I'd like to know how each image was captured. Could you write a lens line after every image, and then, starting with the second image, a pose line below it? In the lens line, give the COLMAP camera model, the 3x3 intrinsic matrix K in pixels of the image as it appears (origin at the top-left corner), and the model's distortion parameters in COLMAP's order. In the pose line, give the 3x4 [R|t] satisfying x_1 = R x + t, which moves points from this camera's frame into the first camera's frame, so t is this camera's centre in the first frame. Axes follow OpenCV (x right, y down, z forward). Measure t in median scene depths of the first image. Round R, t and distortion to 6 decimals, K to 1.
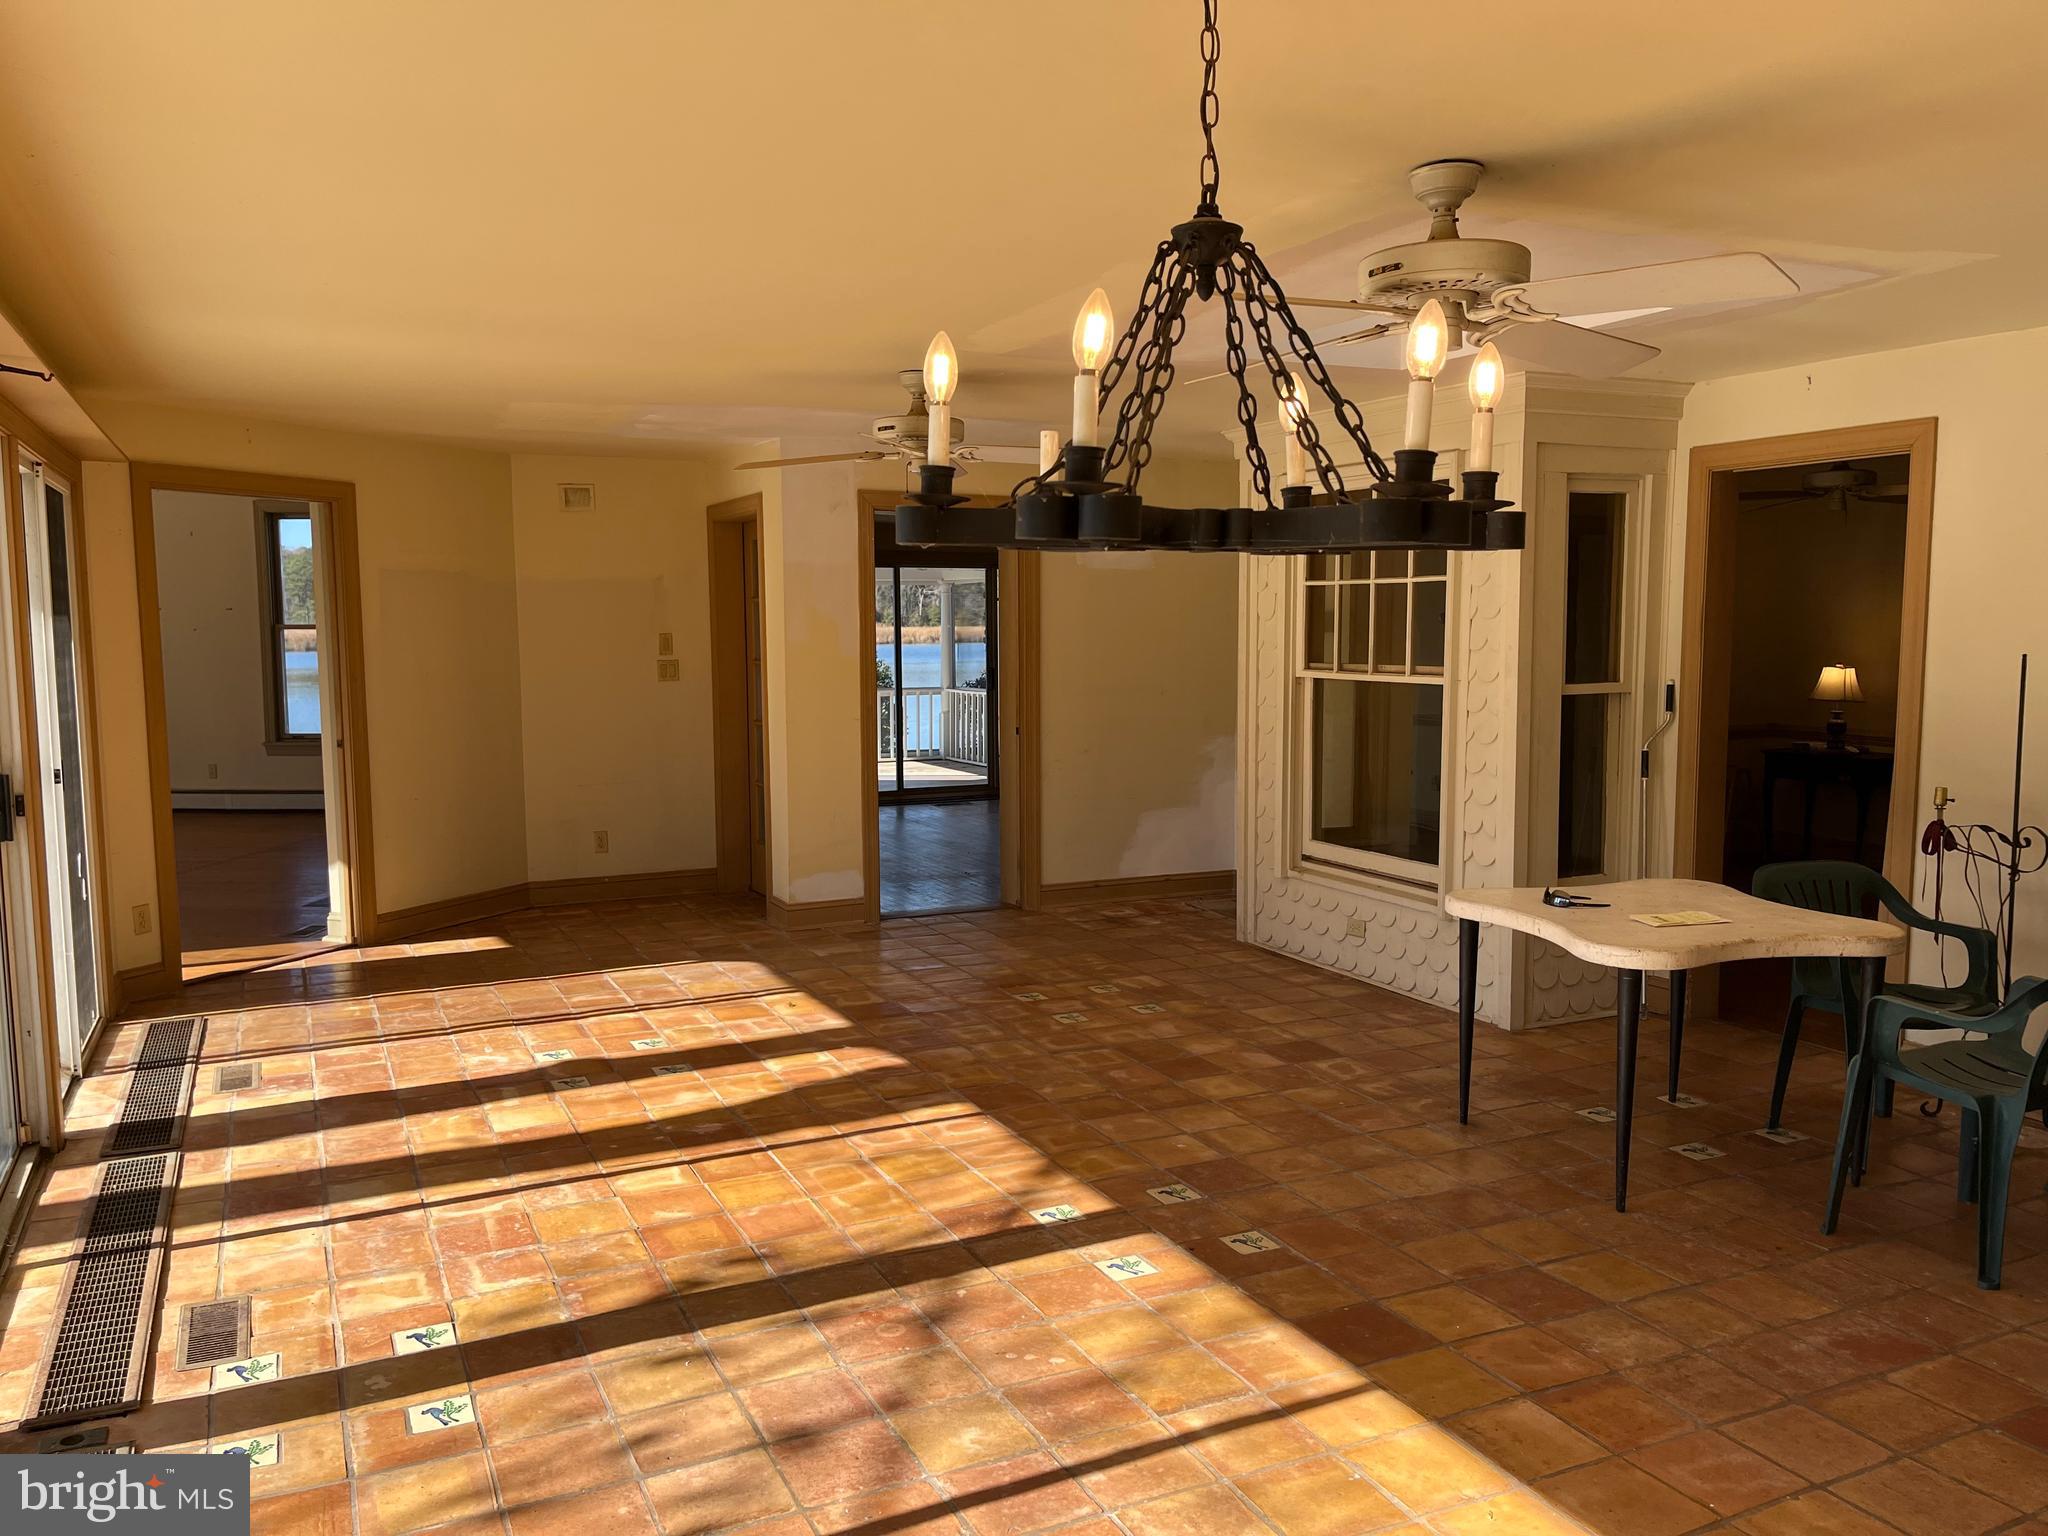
lens RADIAL K [[1551.8, 0, 1024.0], [0, 1551.8, 768.0], [0, 0, 1]] dist [0.061458, -0.095624]
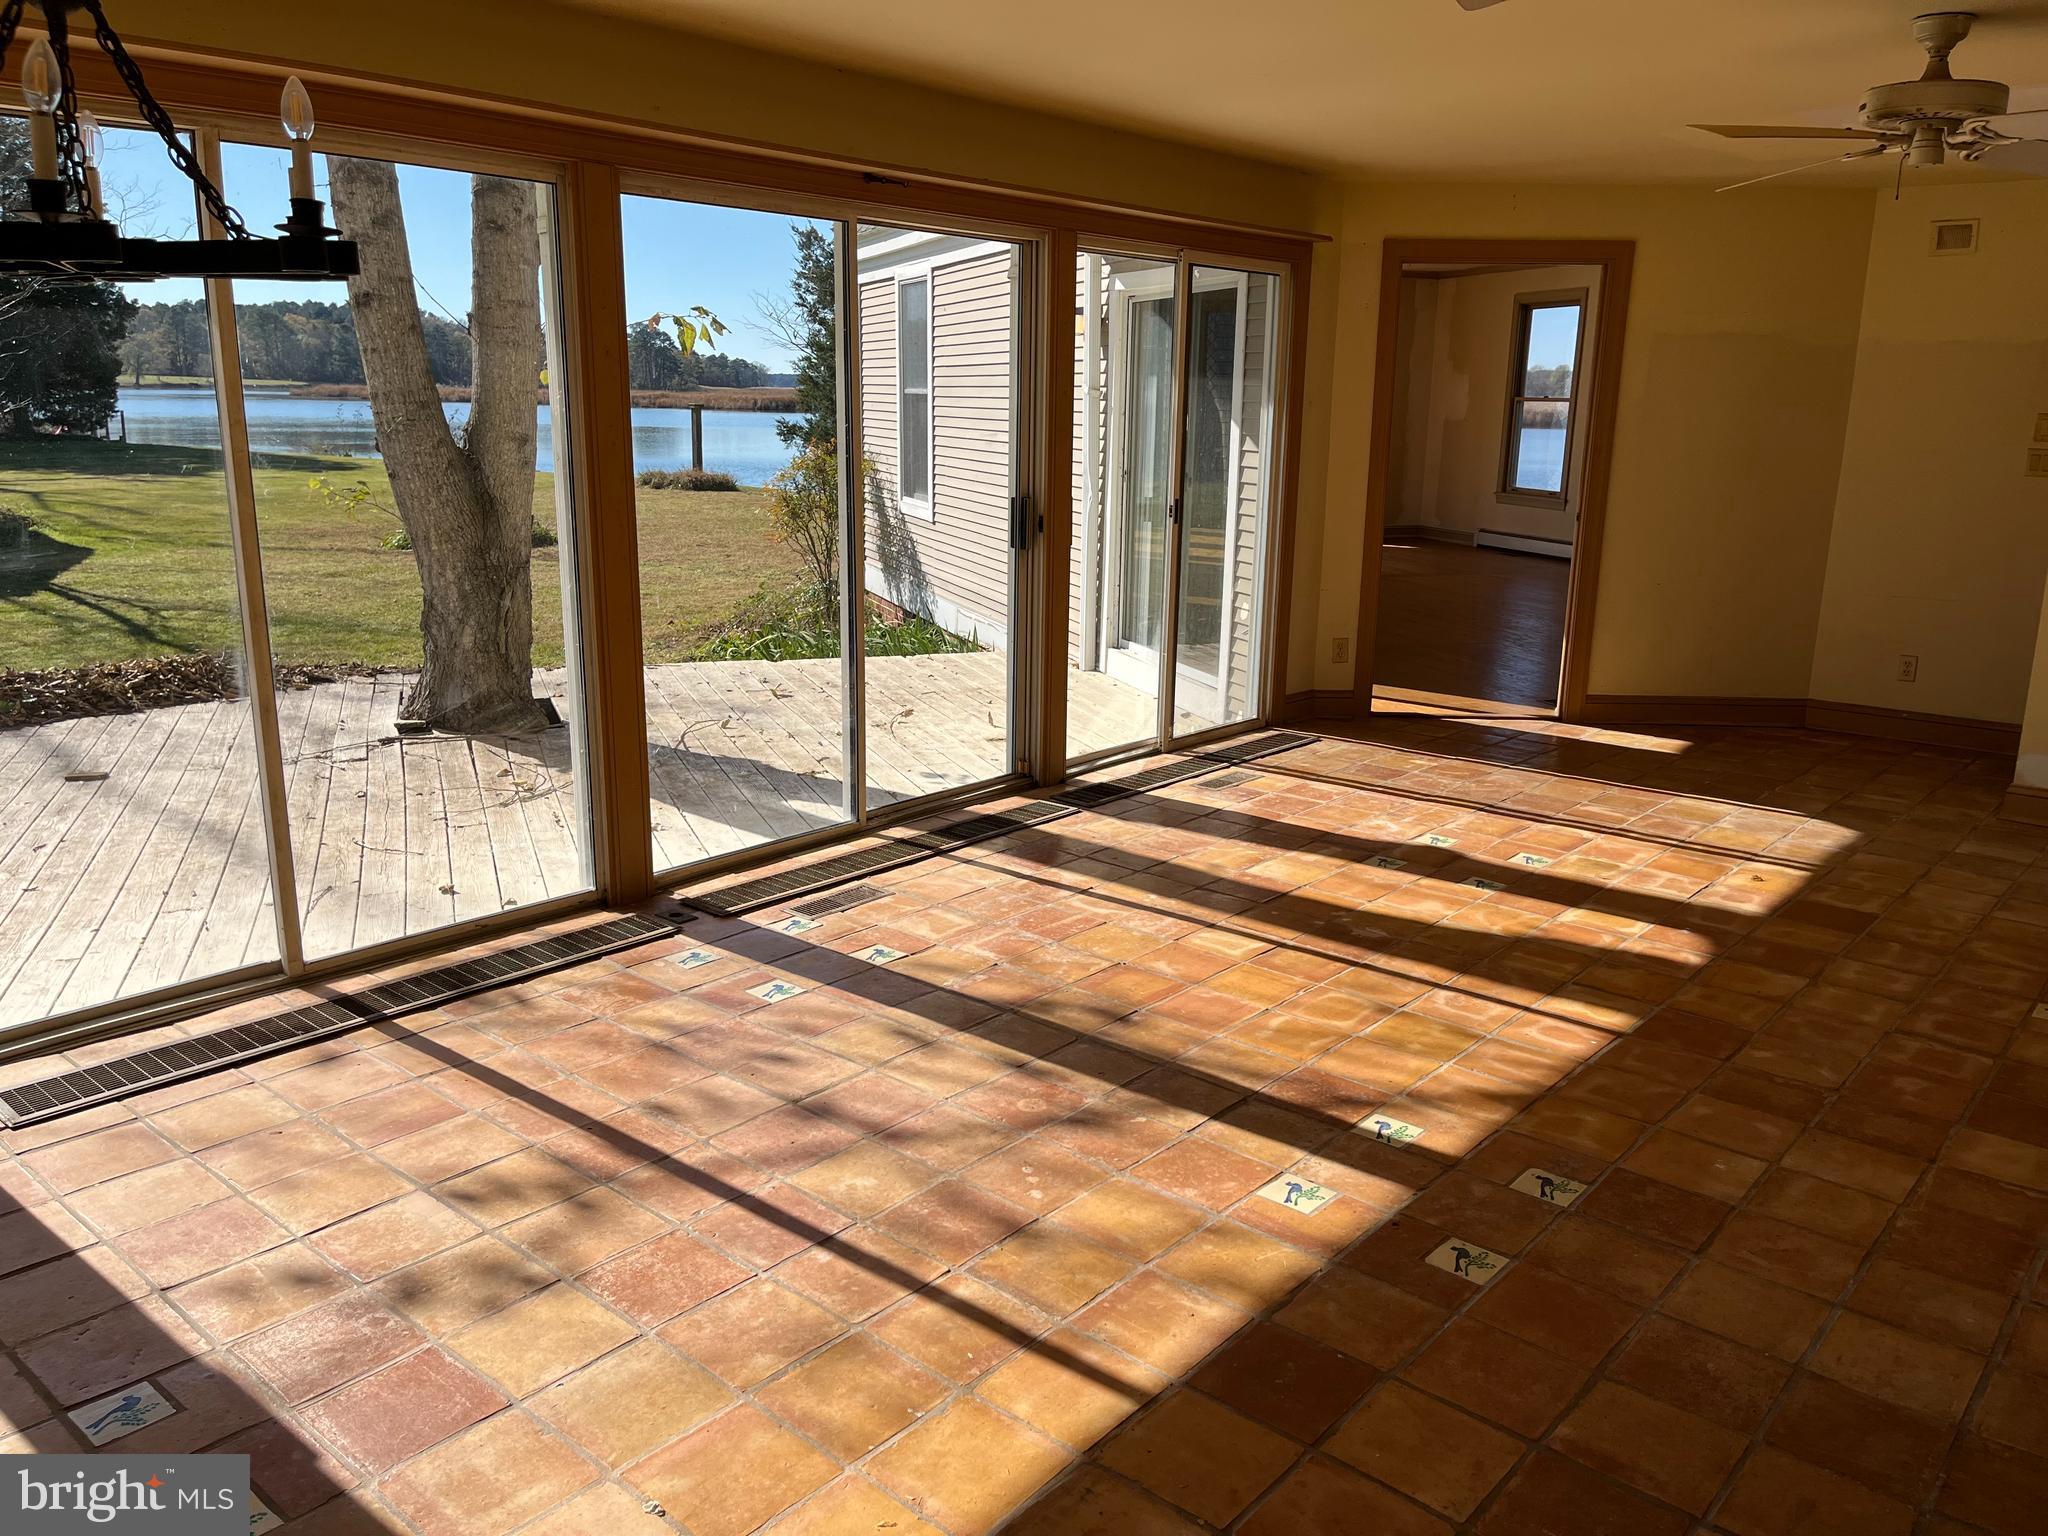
lens RADIAL K [[1556.0, 0, 1024.0], [0, 1556.0, 768.0], [0, 0, 1]] dist [0.078488, -0.099151]
pose [[0.402113, 0.225177, -0.887469, 0.577244], [-0.106091, 0.974216, 0.199117, -0.035655], [0.909423, 0.014085, 0.415634, 0.447406]]
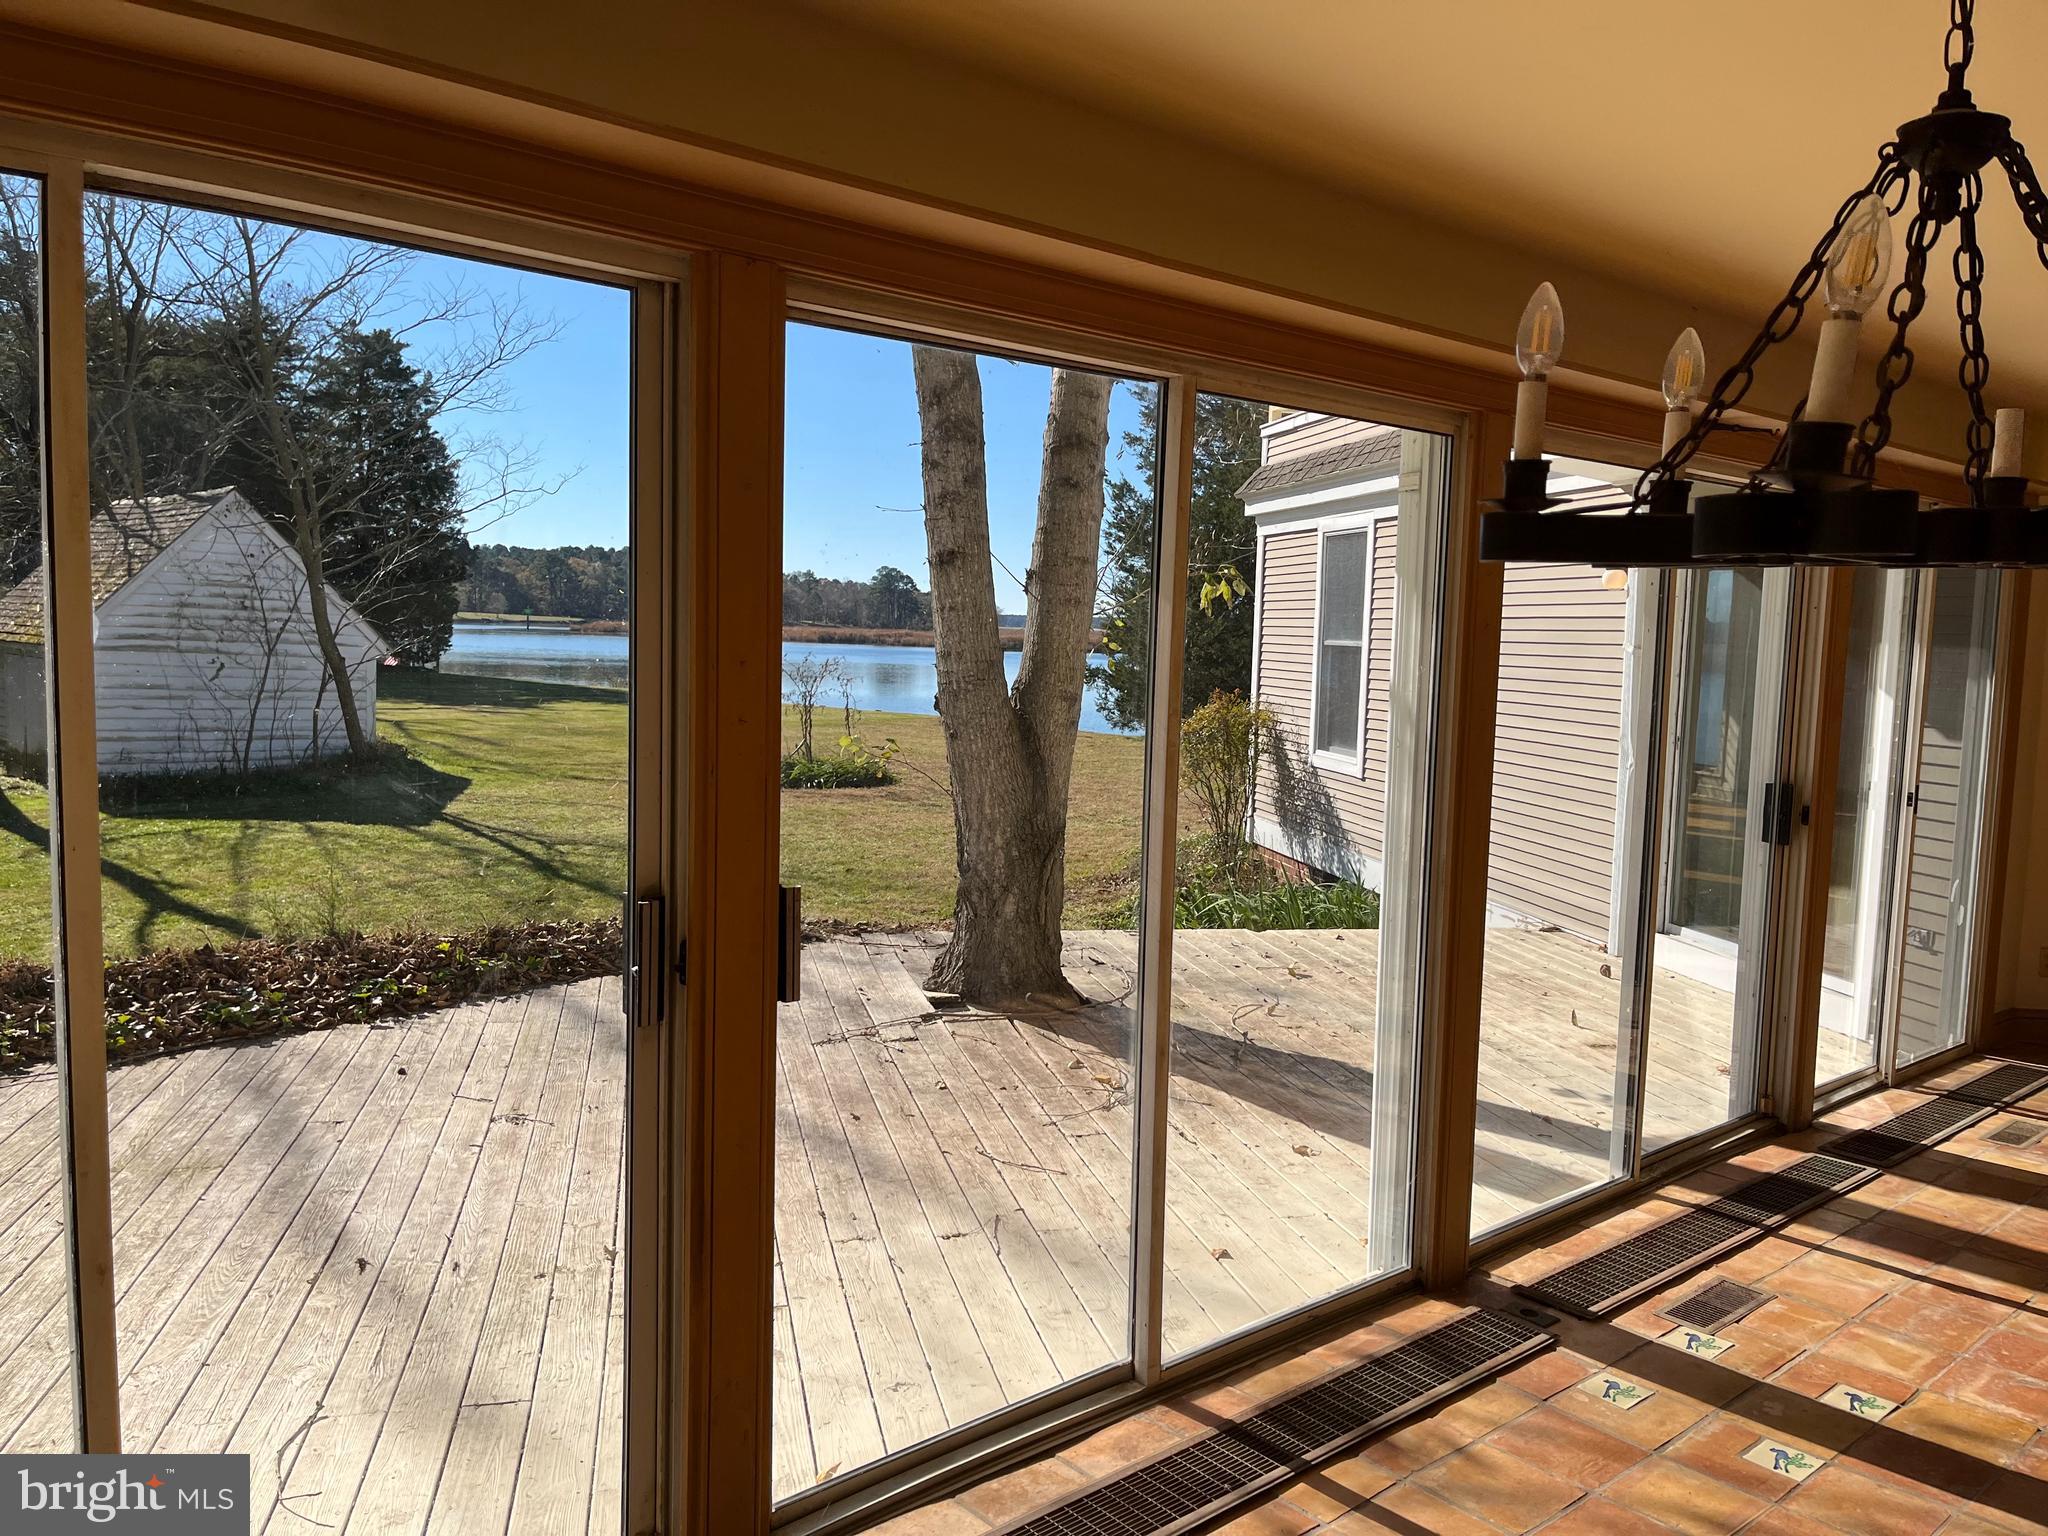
lens RADIAL K [[1556.0, 0, 1024.0], [0, 1556.0, 768.0], [0, 0, 1]] dist [0.078488, -0.099151]
pose [[0.270461, 0.099283, -0.957598, 0.280547], [-0.121656, 0.990219, 0.068305, -0.017842], [0.955014, 0.098024, 0.279894, 0.158264]]
